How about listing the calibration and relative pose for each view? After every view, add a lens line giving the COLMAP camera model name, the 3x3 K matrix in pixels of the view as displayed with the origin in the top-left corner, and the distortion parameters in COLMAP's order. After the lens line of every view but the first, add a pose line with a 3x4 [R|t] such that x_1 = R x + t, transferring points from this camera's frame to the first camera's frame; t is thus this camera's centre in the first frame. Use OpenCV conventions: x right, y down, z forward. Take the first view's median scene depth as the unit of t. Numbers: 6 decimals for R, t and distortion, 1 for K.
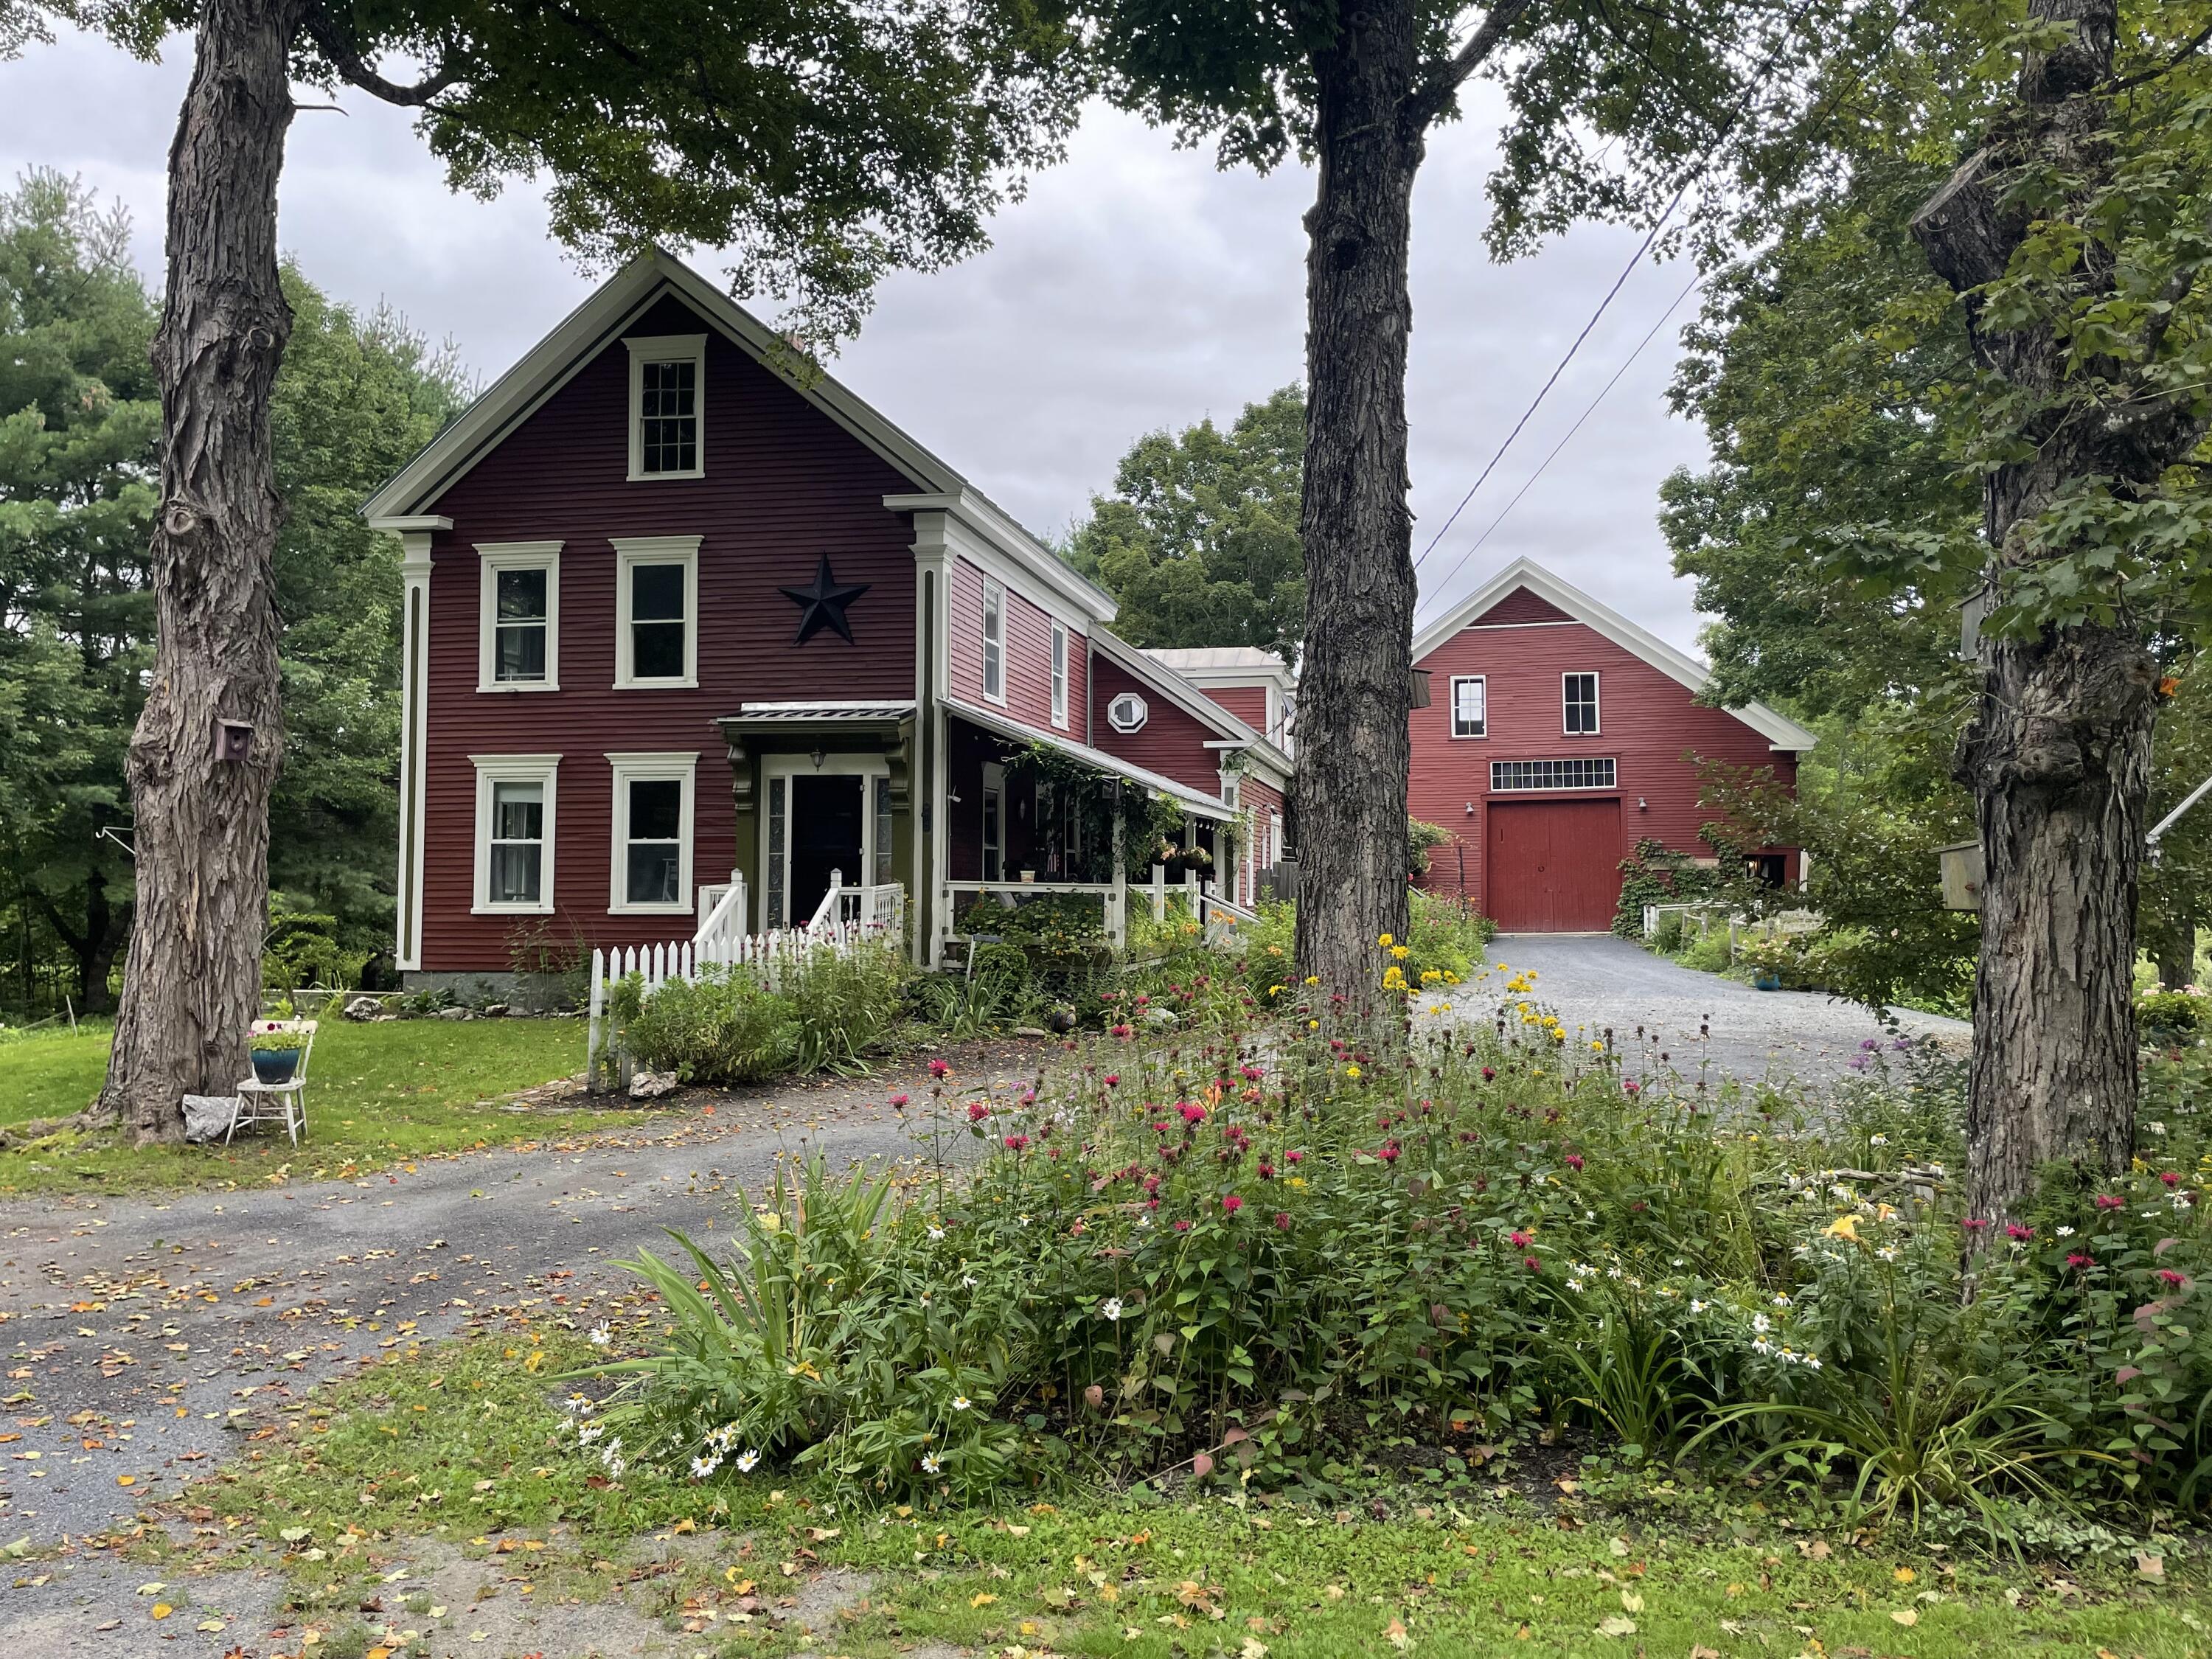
lens RADIAL K [[1678.6, 0, 1099.8], [0, 1678.6, 834.6], [0, 0, 1]] dist [0.011803, 0.000975]
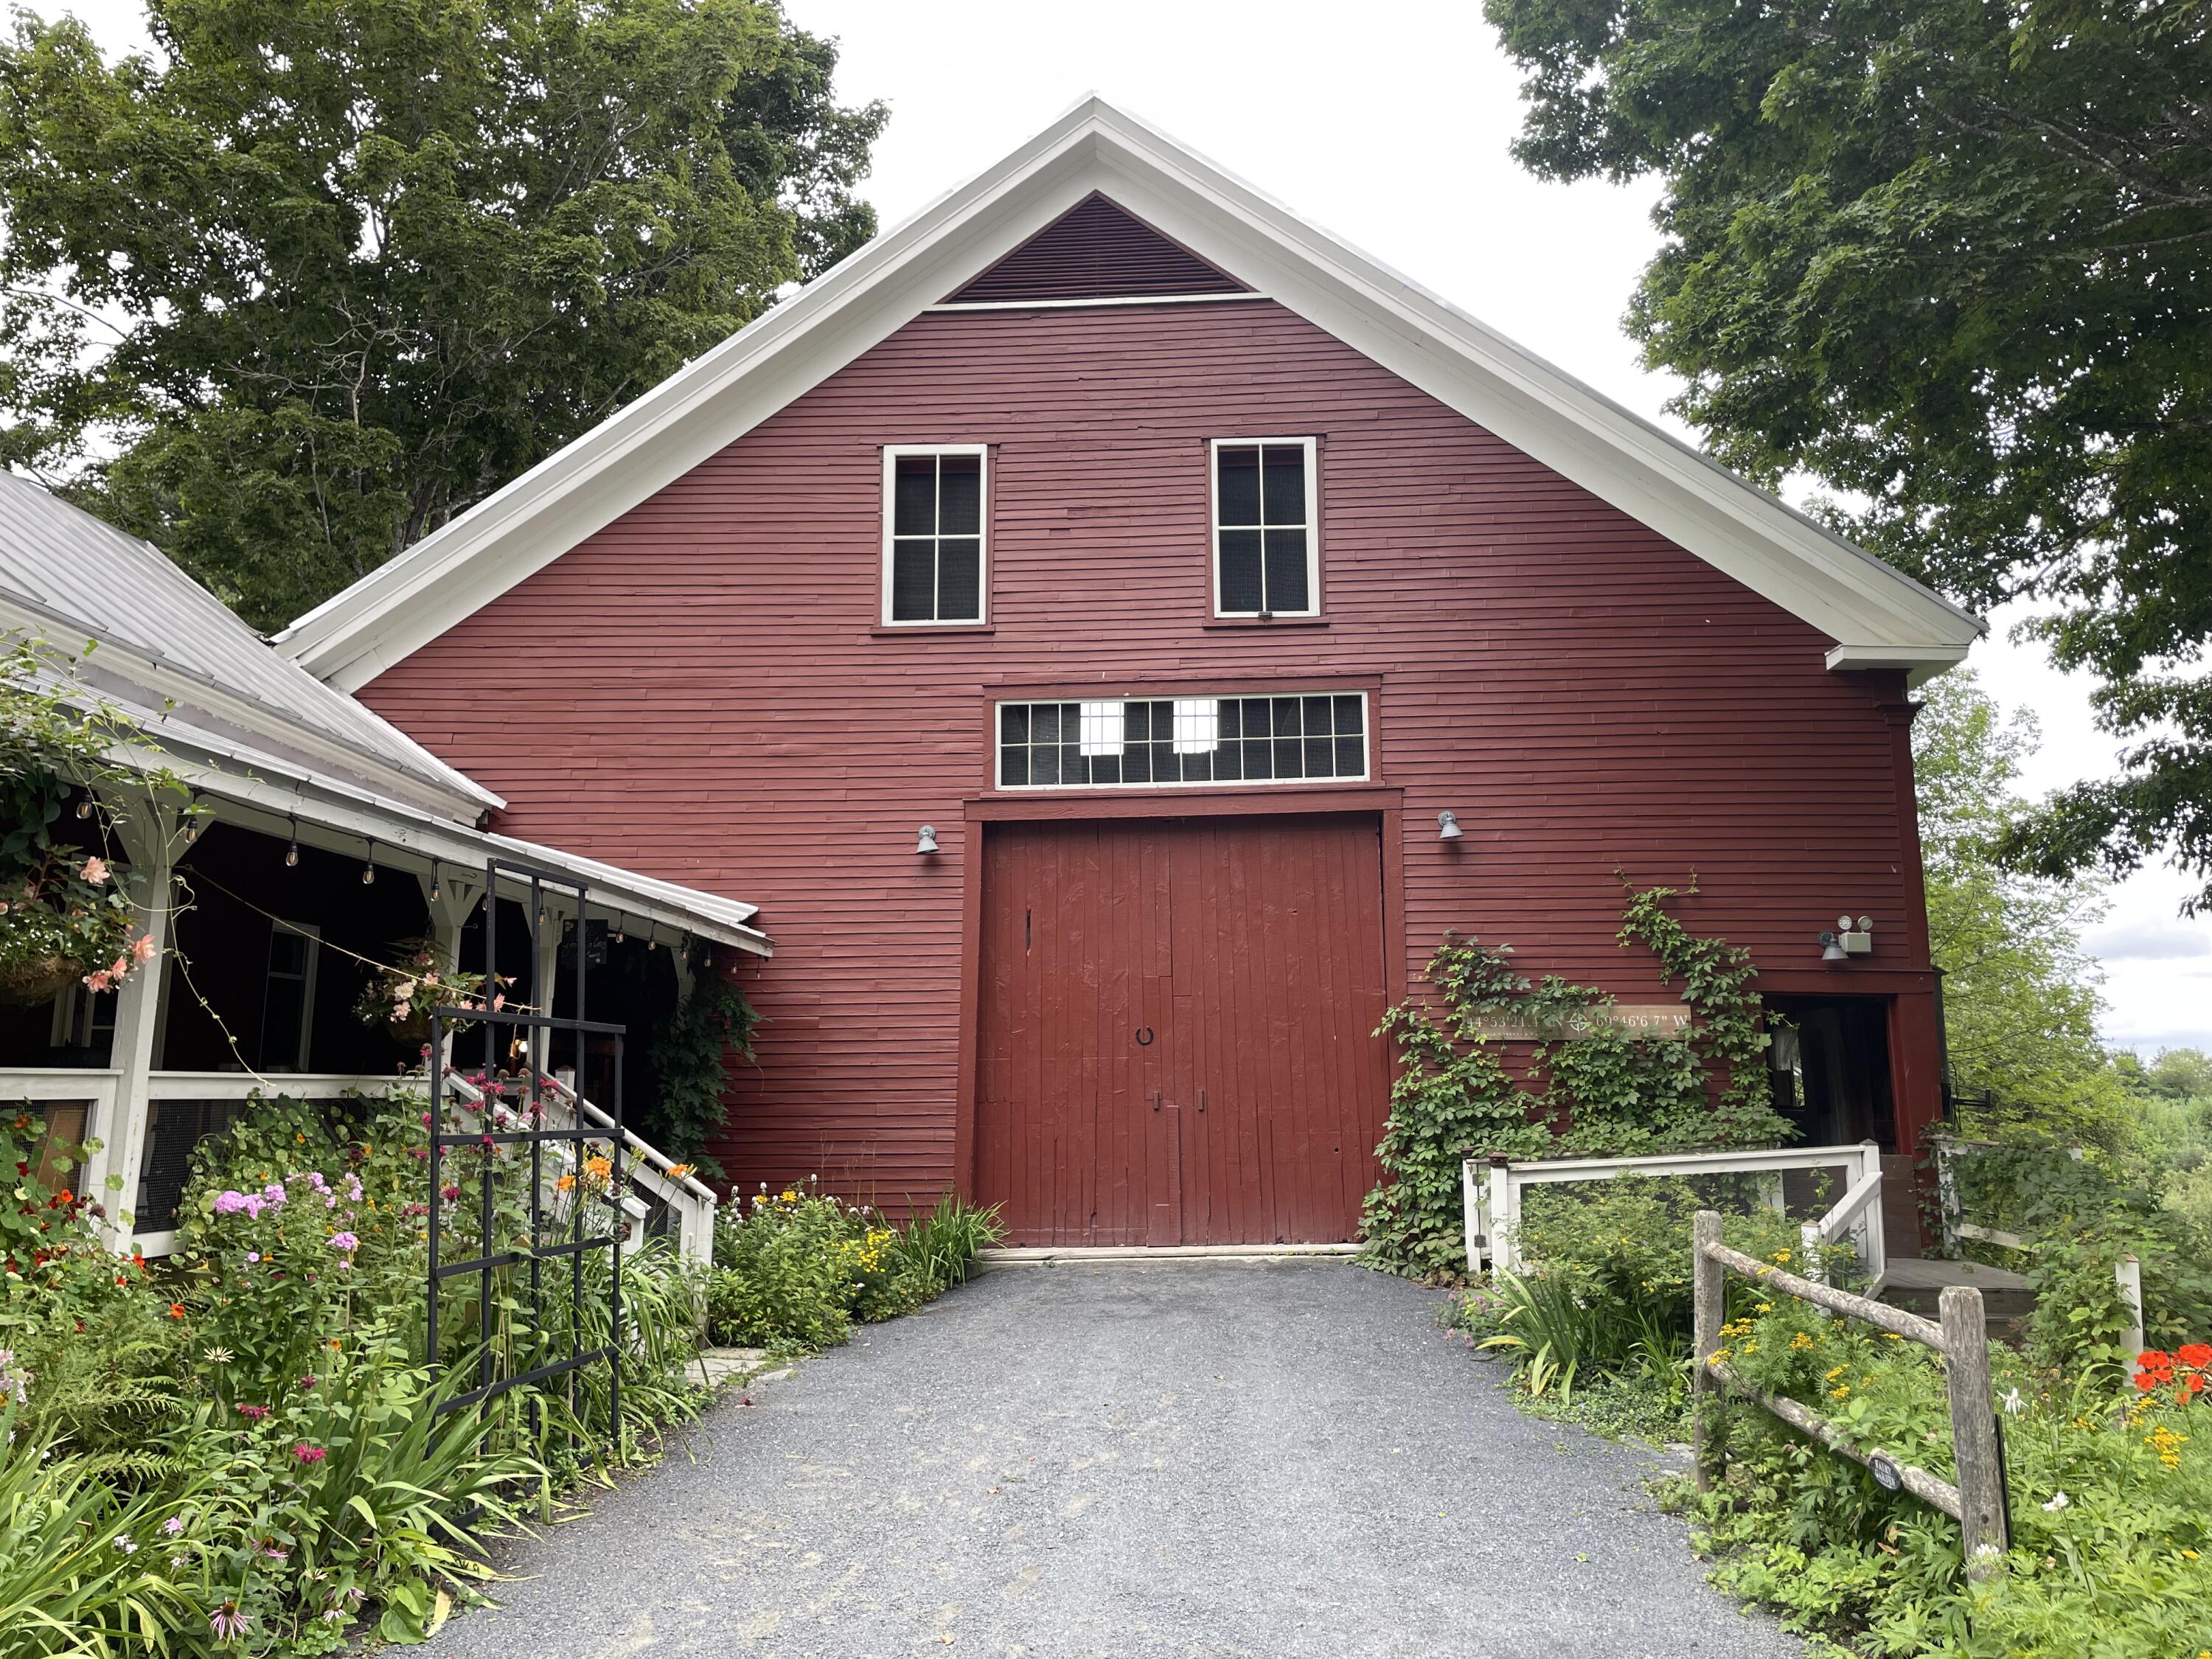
lens RADIAL K [[1678.6, 0, 1111.1], [0, 1678.6, 821.0], [0, 0, 1]] dist [0.011803, 0.000975]
pose [[0.991231, 0.028048, 0.129131, 0.216213], [-0.011562, 0.991875, -0.126688, 0.020638], [-0.131635, 0.124084, 0.983502, 0.689297]]
